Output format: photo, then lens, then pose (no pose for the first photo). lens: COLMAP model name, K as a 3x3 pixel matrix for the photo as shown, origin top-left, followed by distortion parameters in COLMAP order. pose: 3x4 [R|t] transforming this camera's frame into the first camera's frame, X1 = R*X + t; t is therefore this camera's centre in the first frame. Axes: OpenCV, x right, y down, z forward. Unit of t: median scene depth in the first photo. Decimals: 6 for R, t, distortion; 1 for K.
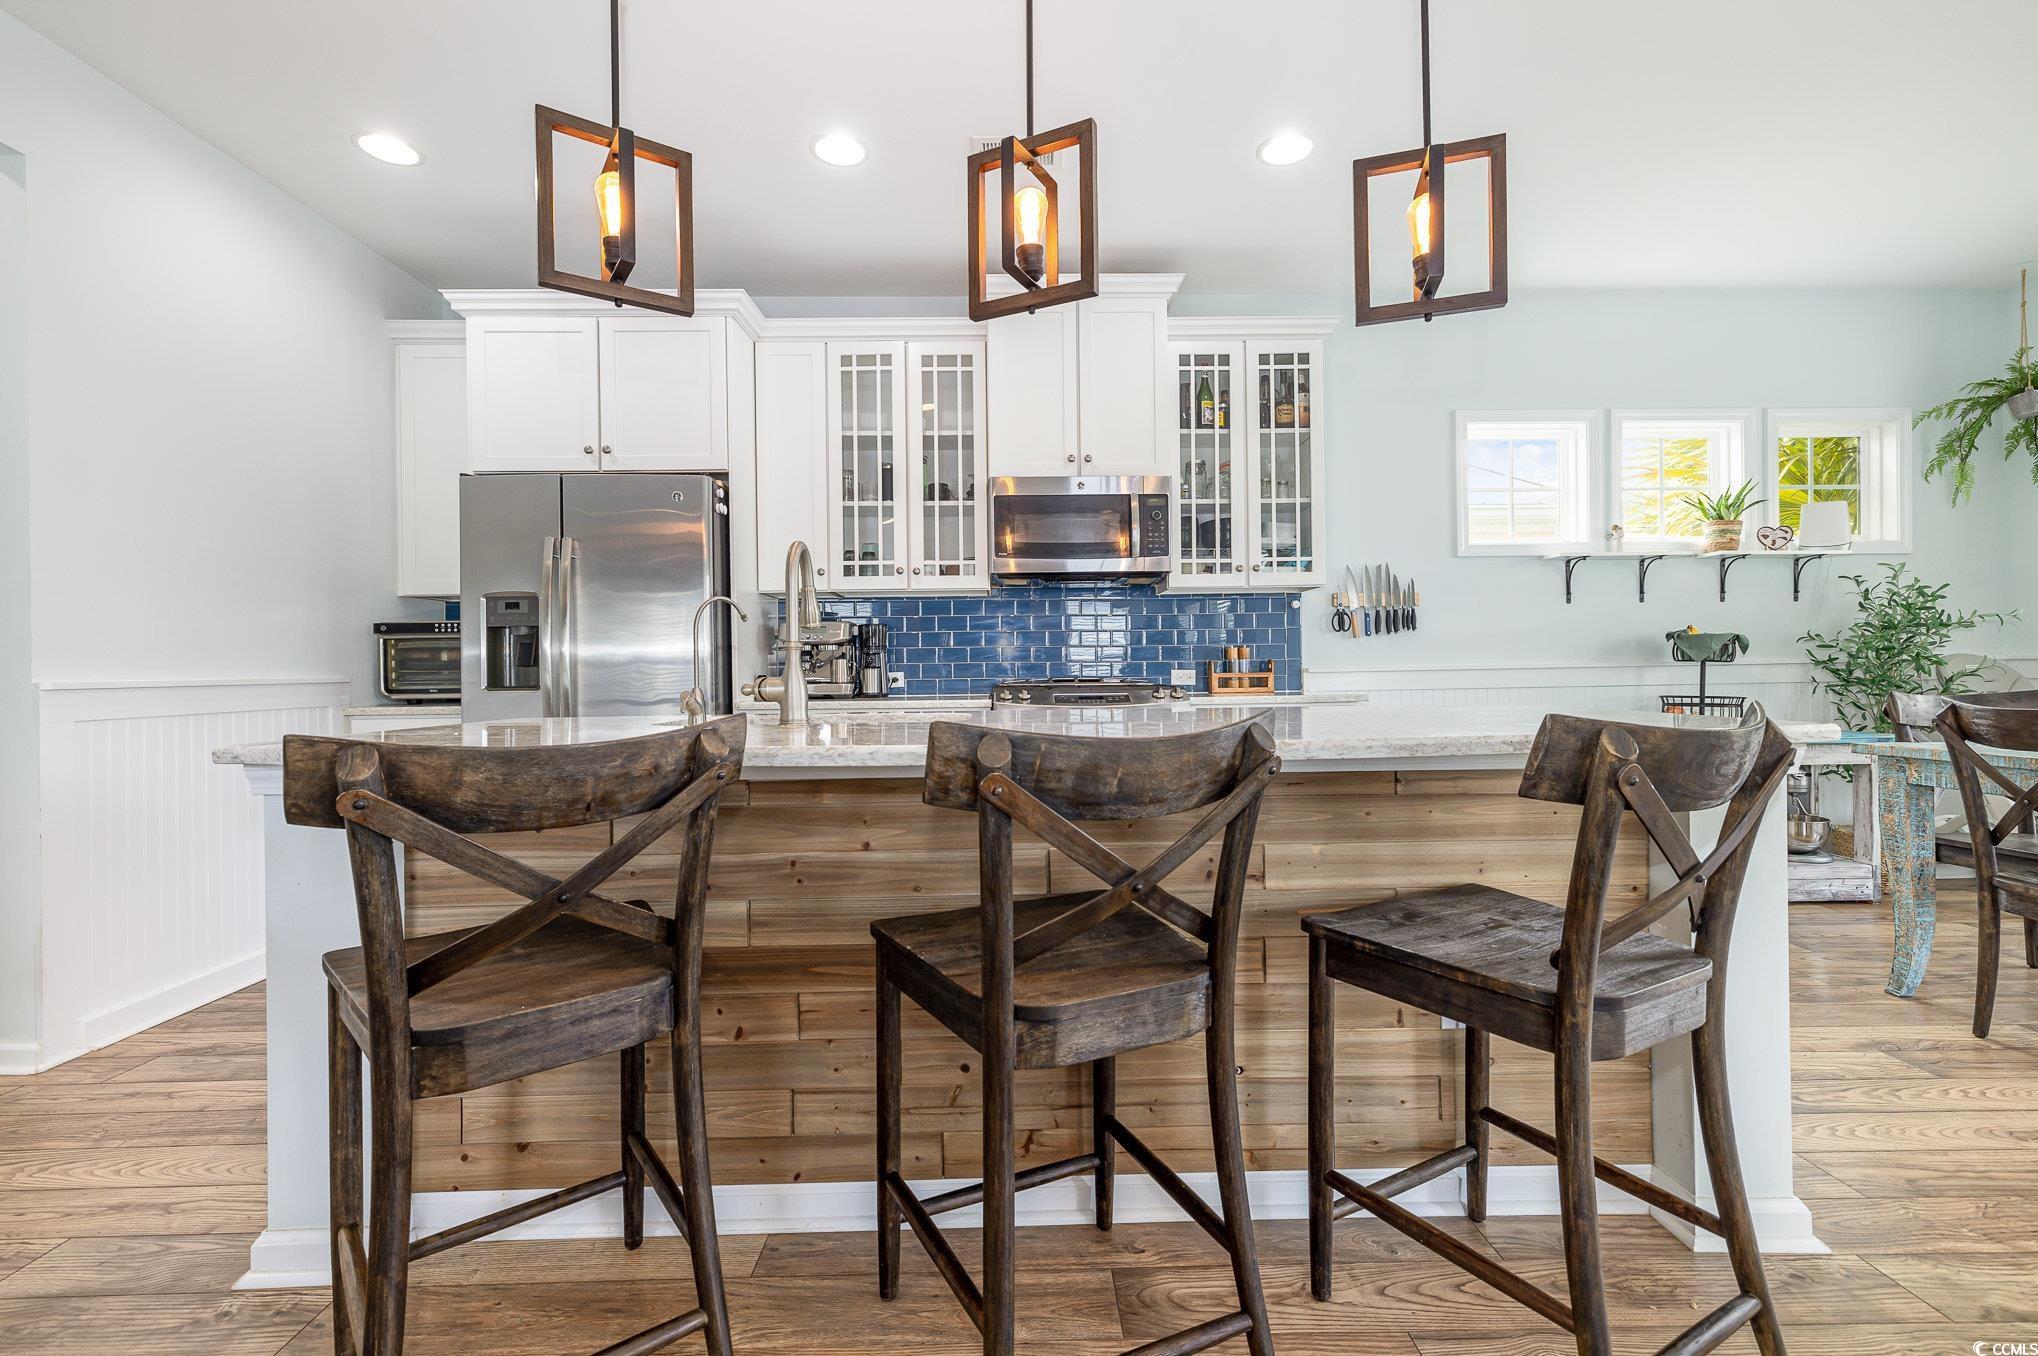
lens RADIAL K [[883.1, 0, 1015.3], [0, 883.1, 671.8], [0, 0, 1]] dist [0.003935, 0.000297]
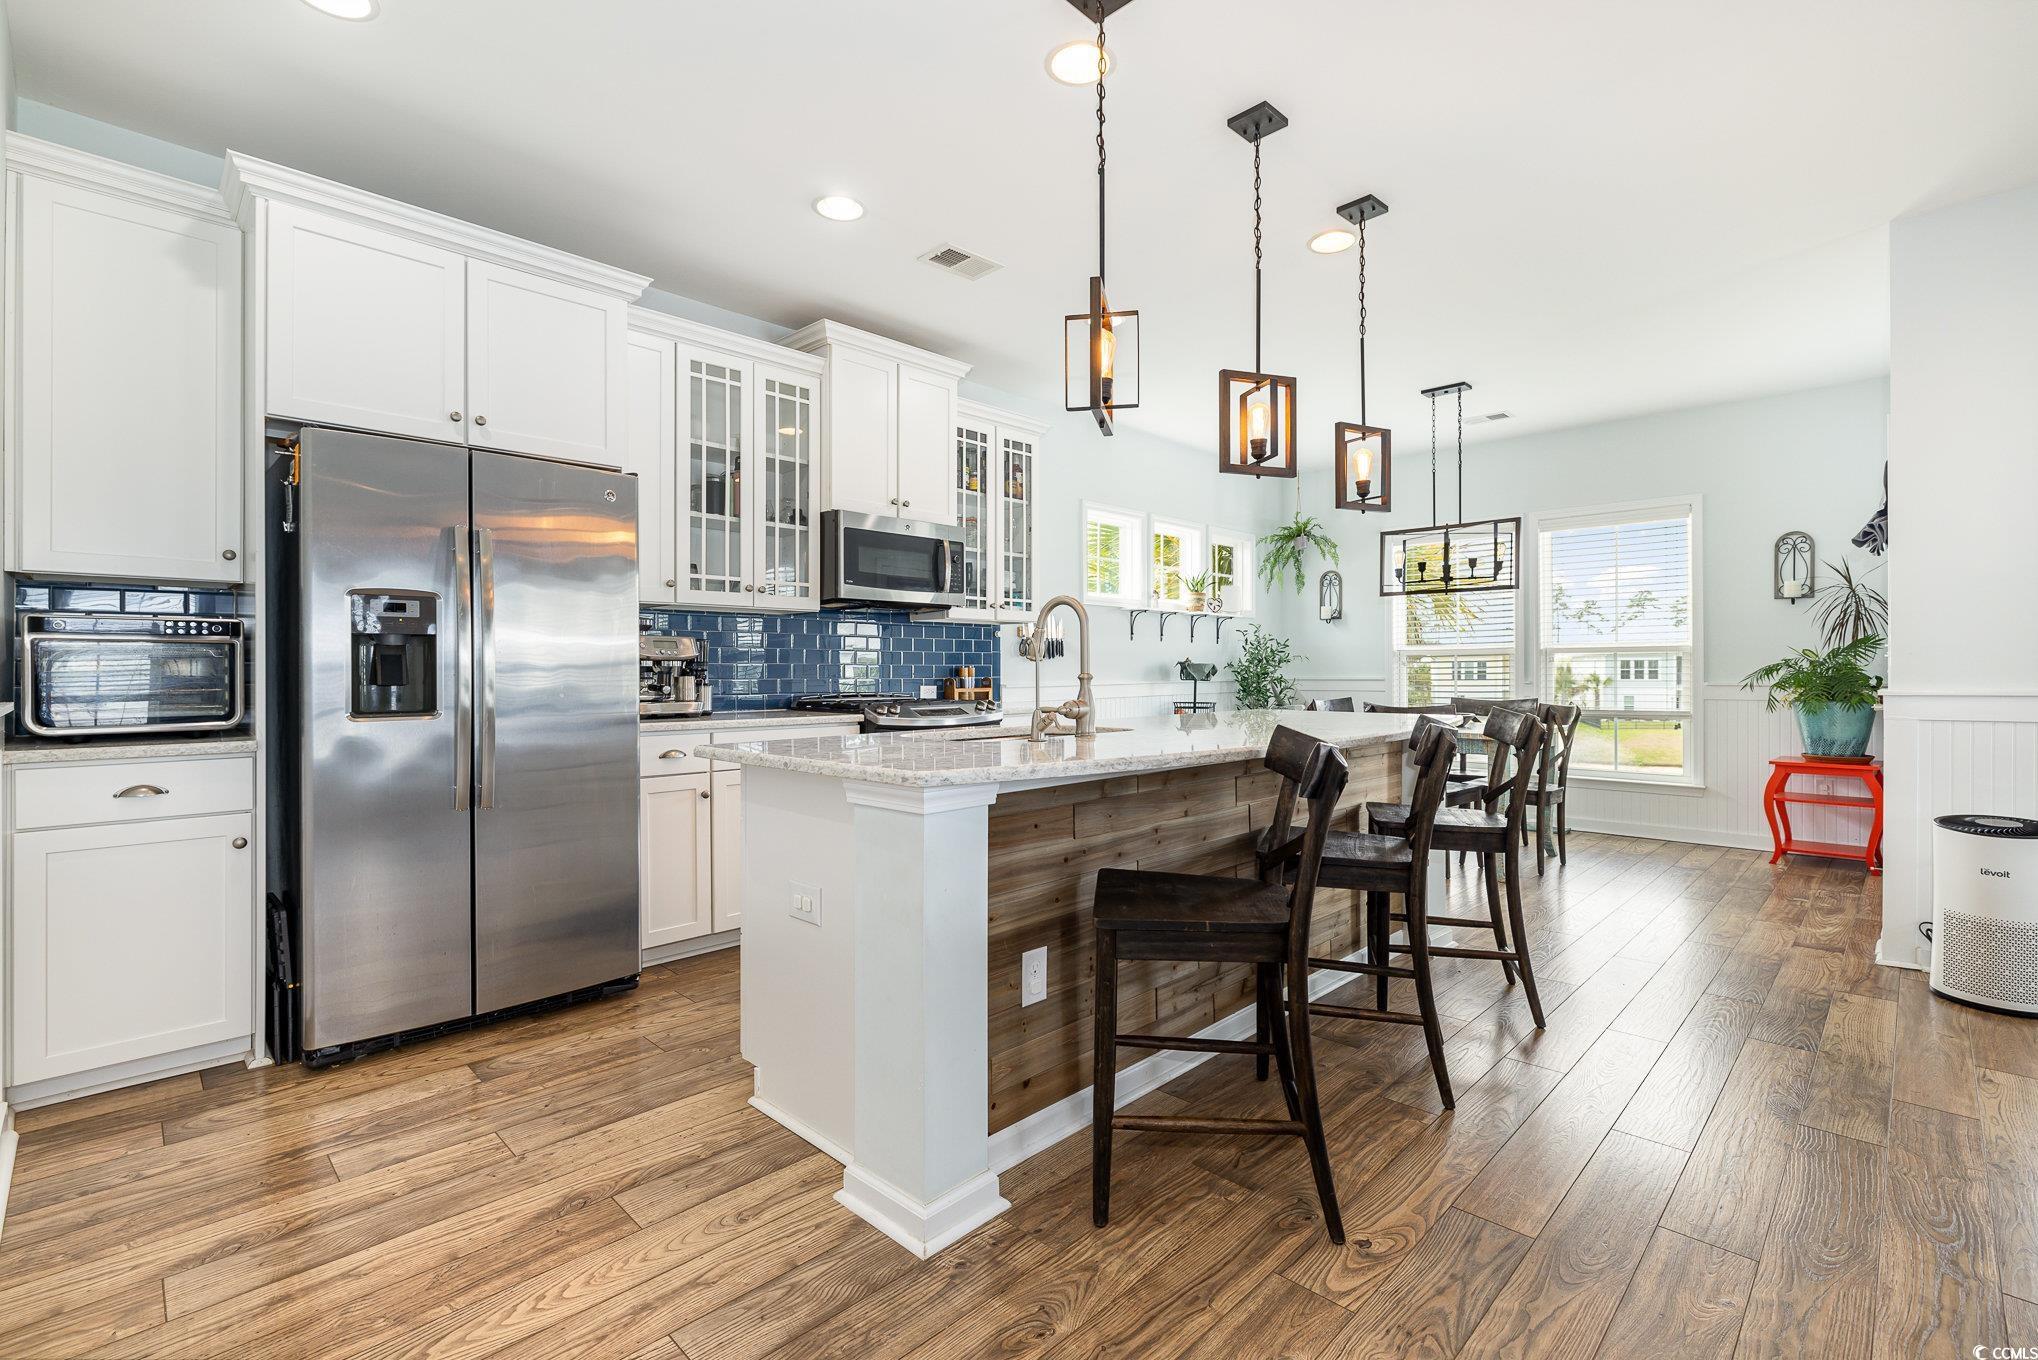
lens RADIAL K [[919.3, 0, 1019.4], [0, 919.3, 669.8], [0, 0, 1]] dist [-0.002148, 0.000090]
pose [[0.715962, 0.010963, 0.698053, -0.630104], [-0.004766, 0.999930, -0.010815, -0.011660], [-0.698123, 0.004416, 0.715965, 0.036509]]
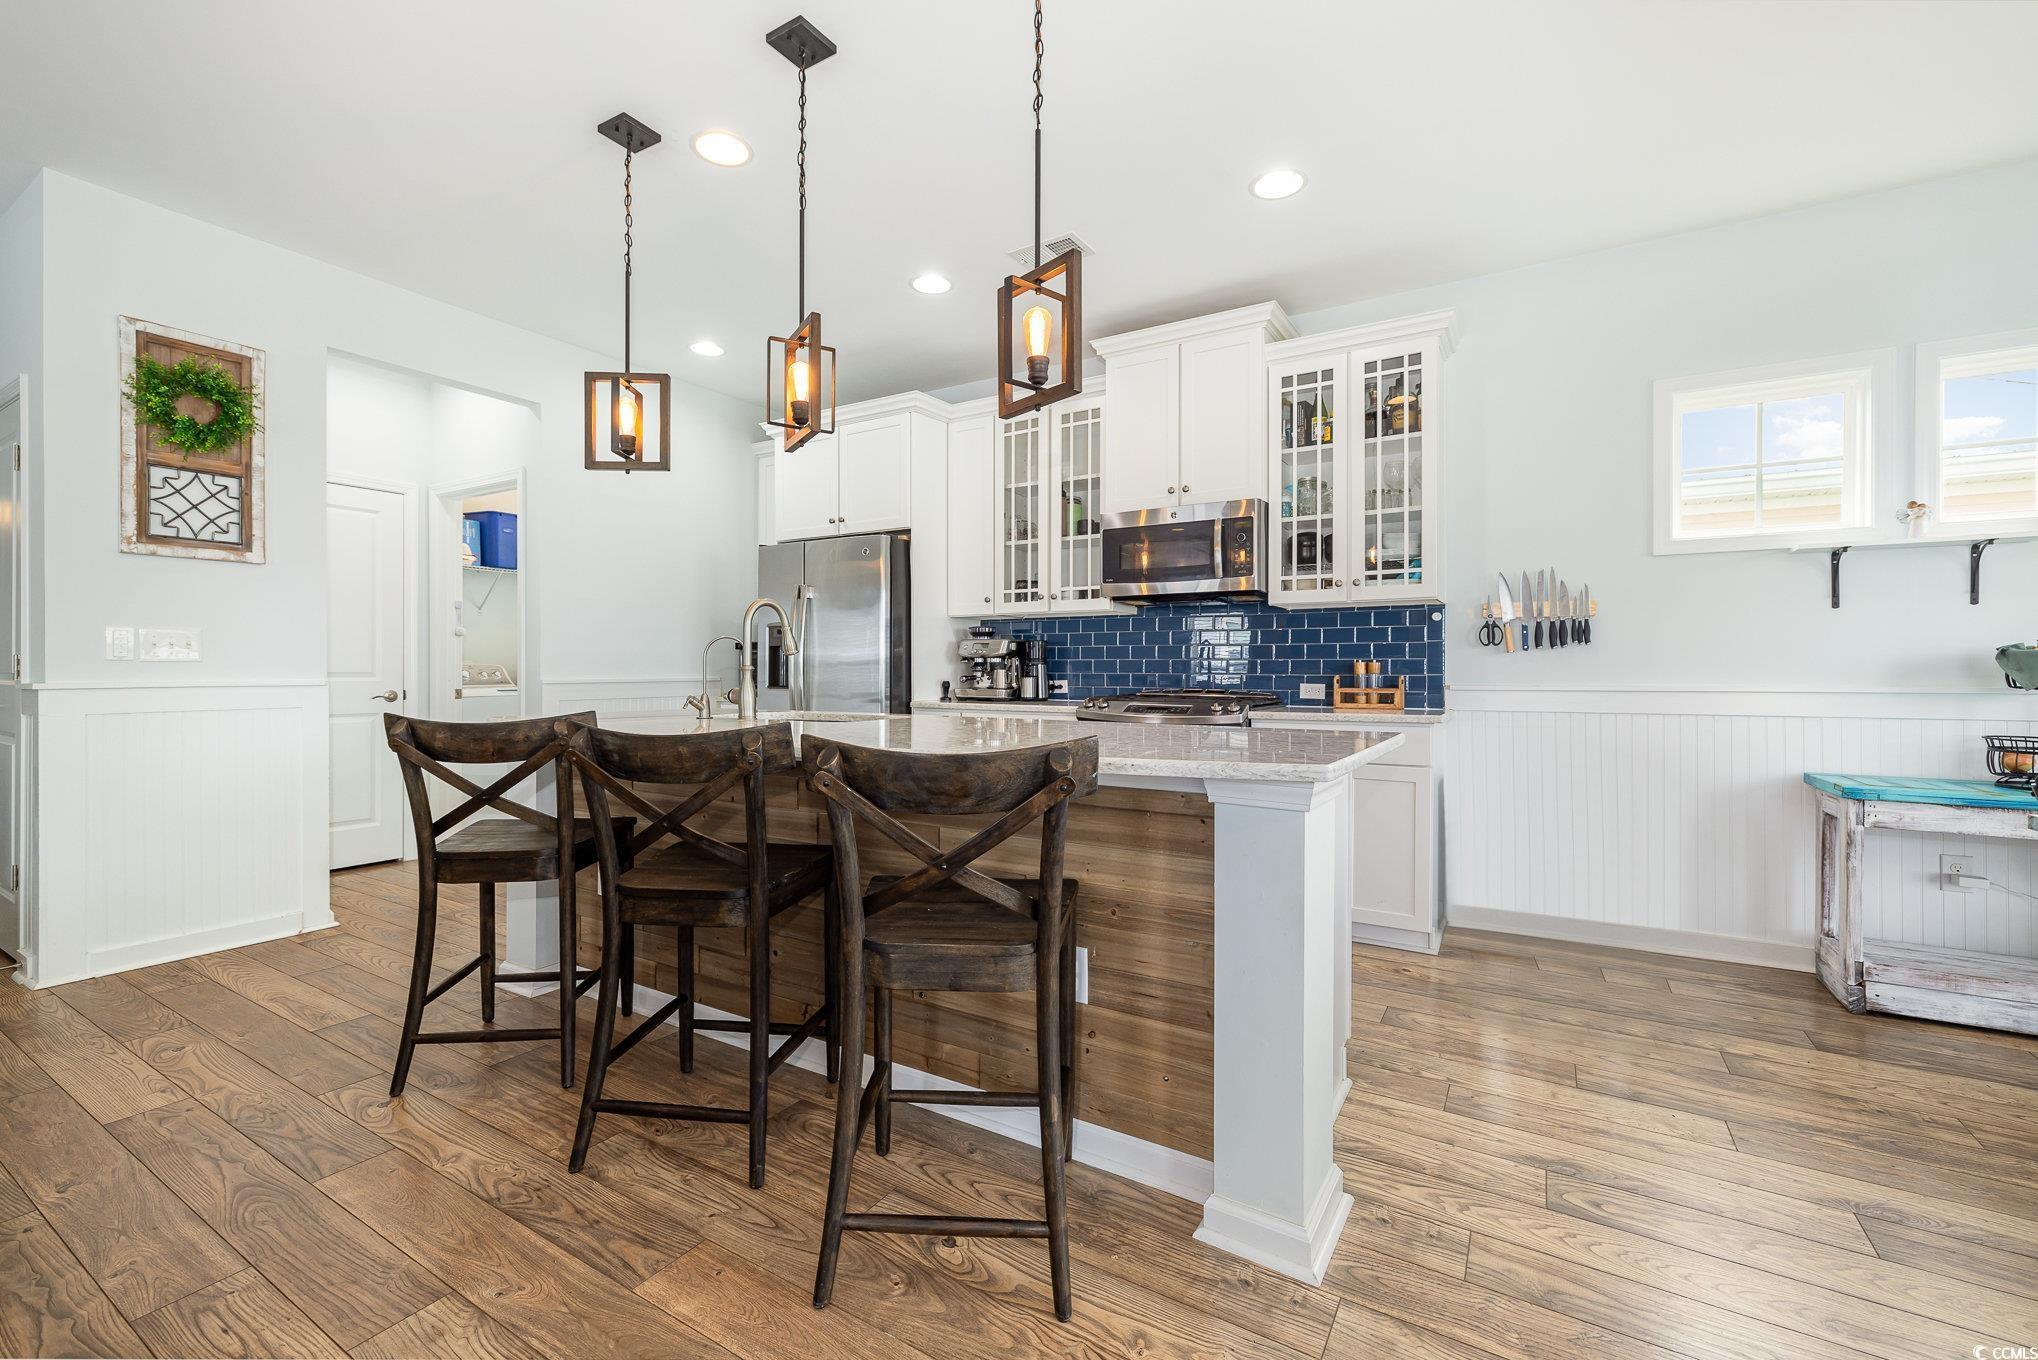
lens RADIAL K [[836.7, 0, 1027.4], [0, 836.7, 674.0], [0, 0, 1]] dist [0.000899, 0.000292]
pose [[0.850026, 0.016894, -0.526469, 0.451048], [-0.015188, 0.999856, 0.007563, -0.017071], [0.526521, 0.001567, 0.850161, 0.018500]]
